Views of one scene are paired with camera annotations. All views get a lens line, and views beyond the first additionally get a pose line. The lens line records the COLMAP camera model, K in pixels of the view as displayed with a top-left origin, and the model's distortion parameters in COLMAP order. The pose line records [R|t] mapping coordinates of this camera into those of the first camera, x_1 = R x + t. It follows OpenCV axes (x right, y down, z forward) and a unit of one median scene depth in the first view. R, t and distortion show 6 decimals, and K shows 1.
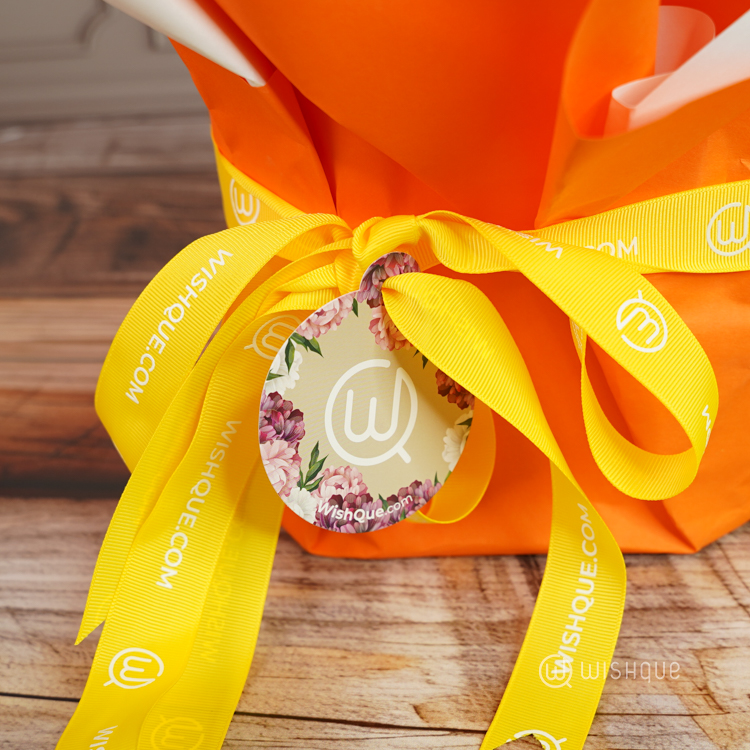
lens RADIAL K [[1263.0, 0, 375.5], [0, 1263.0, 490.2], [0, 0, 1]] dist [-0.123642, 0.000000]
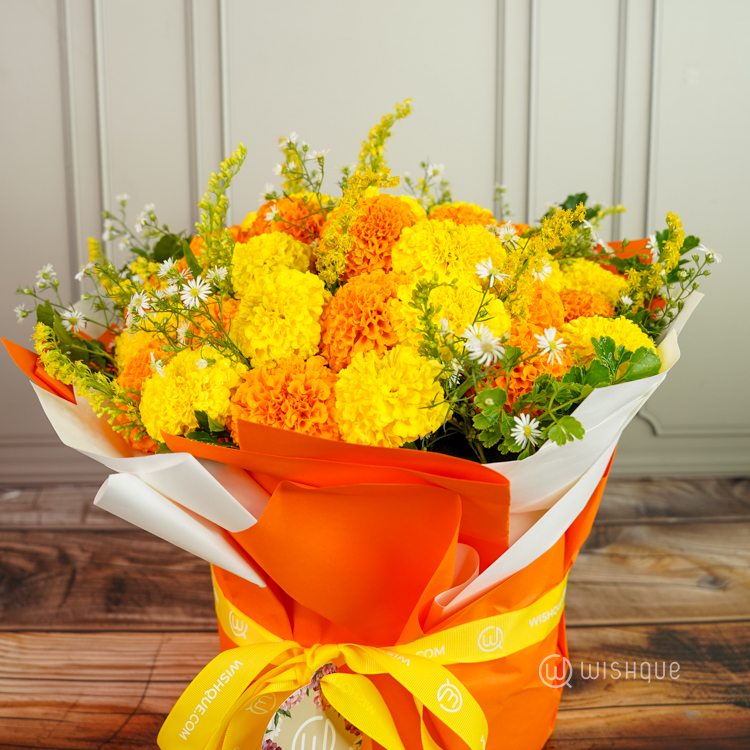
lens RADIAL K [[1036.7, 0, 383.0], [0, 1036.7, 340.6], [0, 0, 1]] dist [-0.100271, 0.000000]
pose [[0.983877, 0.020696, 0.177644, -0.183528], [0.036327, 0.949450, -0.311809, -0.152128], [-0.175117, 0.313235, 0.933391, -0.652583]]
